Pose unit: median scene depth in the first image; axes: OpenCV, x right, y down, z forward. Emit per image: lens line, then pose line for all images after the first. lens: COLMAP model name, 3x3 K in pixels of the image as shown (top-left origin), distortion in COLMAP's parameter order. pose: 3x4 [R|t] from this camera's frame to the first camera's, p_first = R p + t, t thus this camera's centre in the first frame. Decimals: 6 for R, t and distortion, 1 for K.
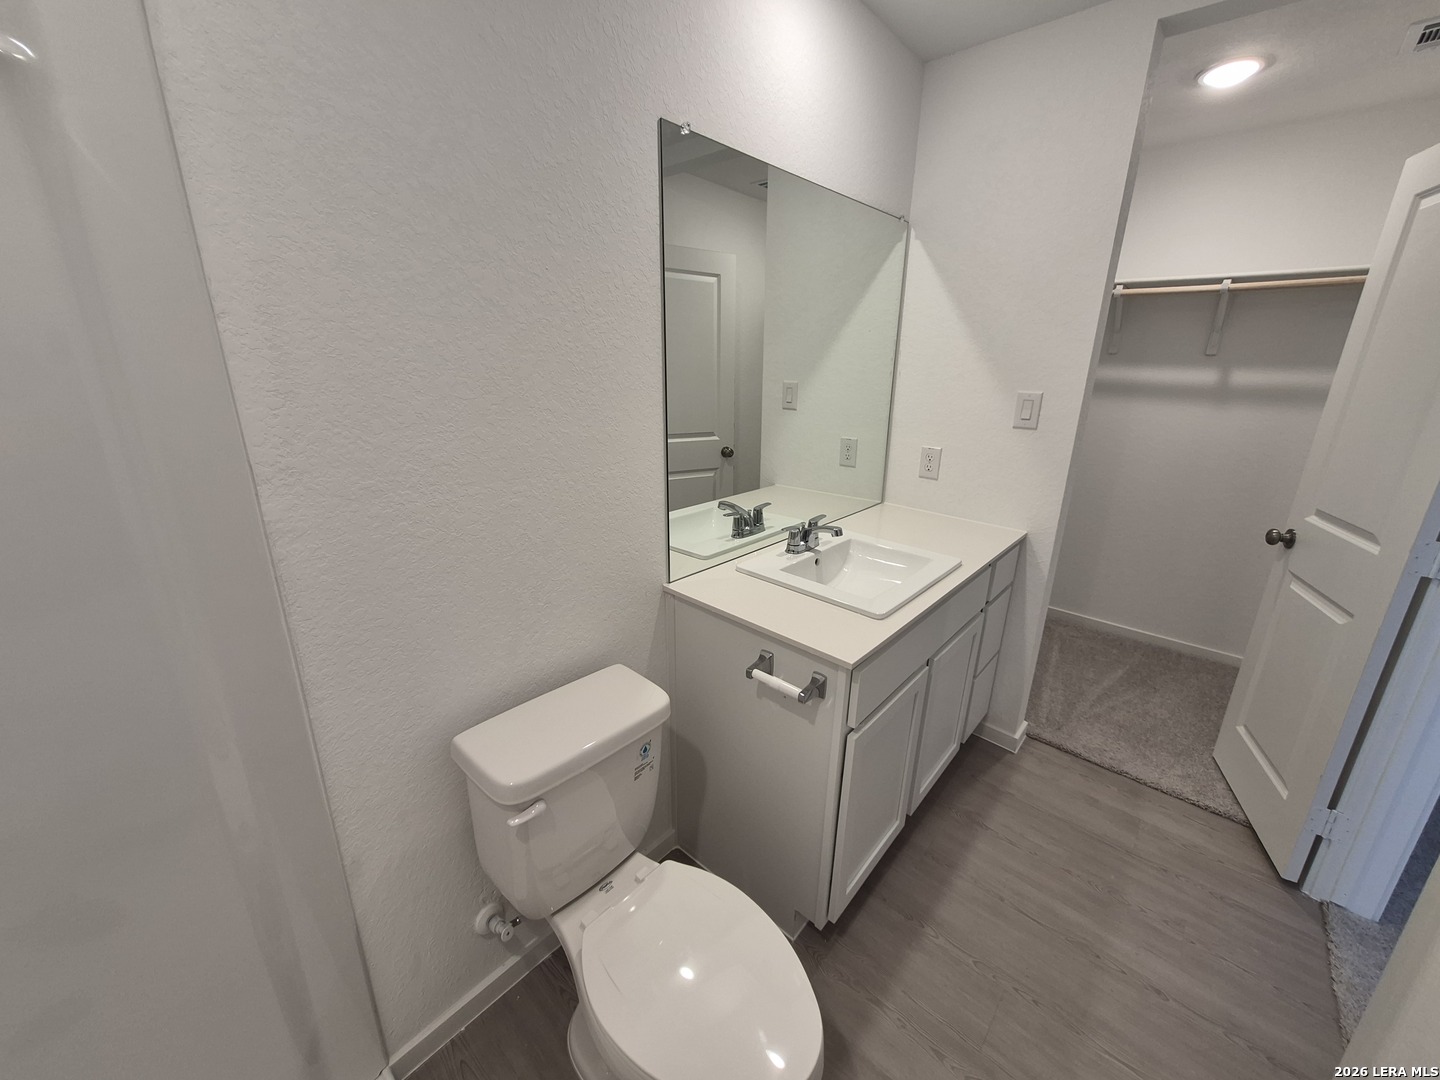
lens RADIAL K [[570.3, 0, 727.6], [0, 570.3, 534.4], [0, 0, 1]] dist [0.013462, -0.000195]
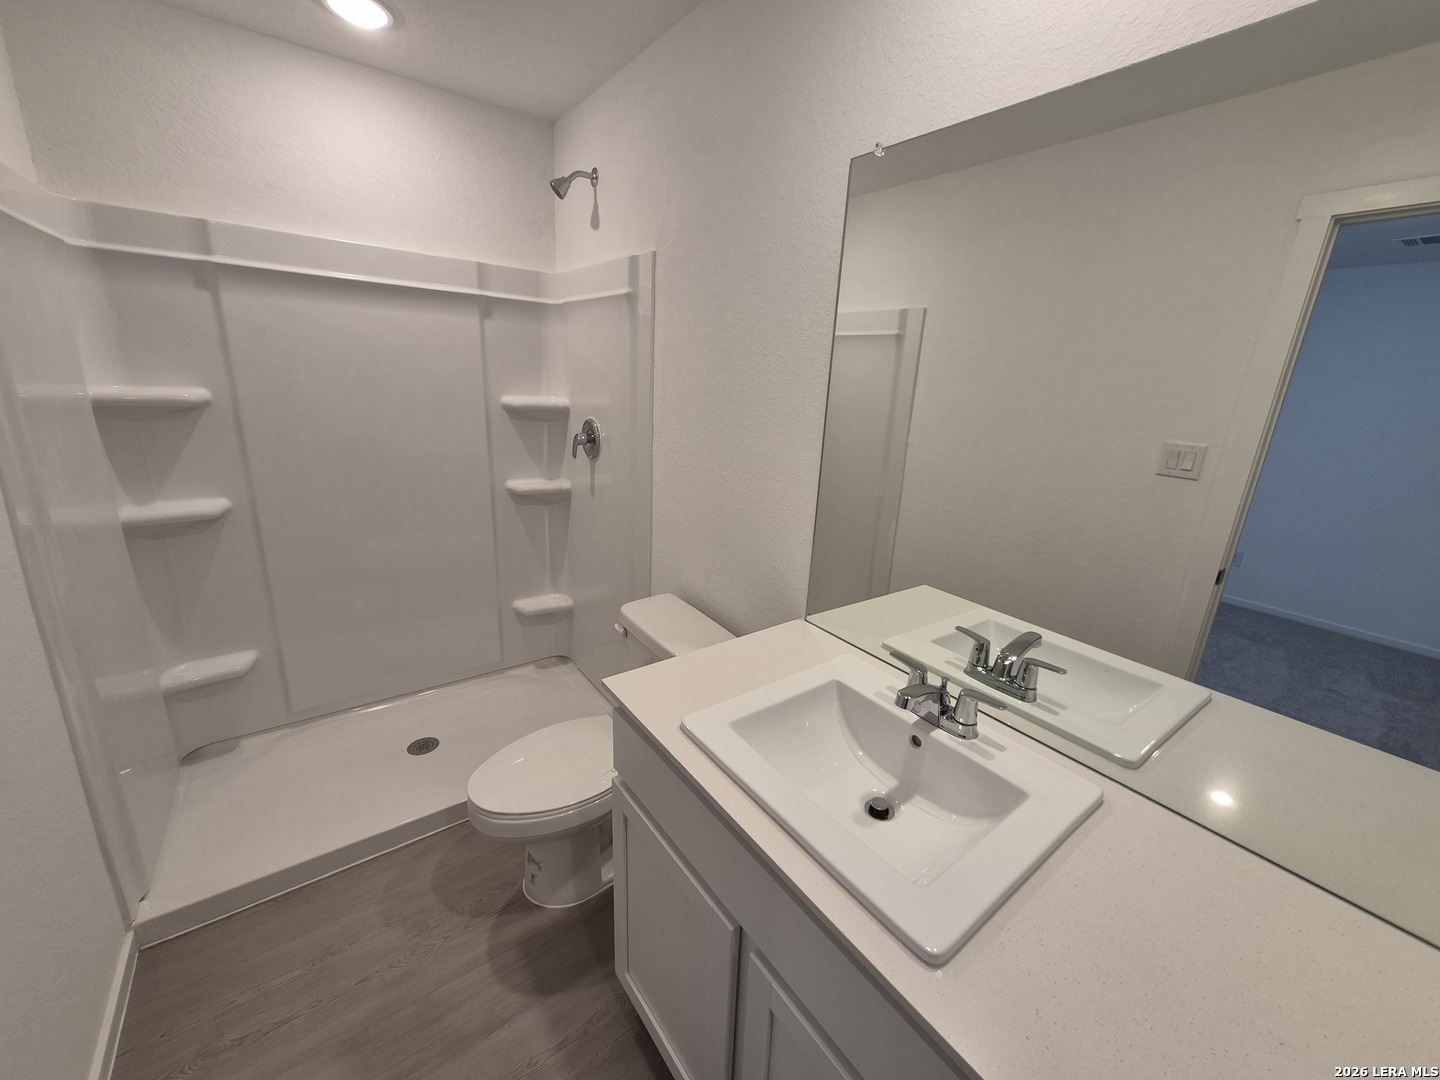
lens RADIAL K [[570.3, 0, 727.6], [0, 570.3, 534.4], [0, 0, 1]] dist [0.013462, -0.000195]
pose [[-0.205211, 0.238685, -0.949167, 0.996318], [-0.344377, 0.890179, 0.298305, -0.355992], [0.916129, 0.388087, -0.100477, 1.119194]]
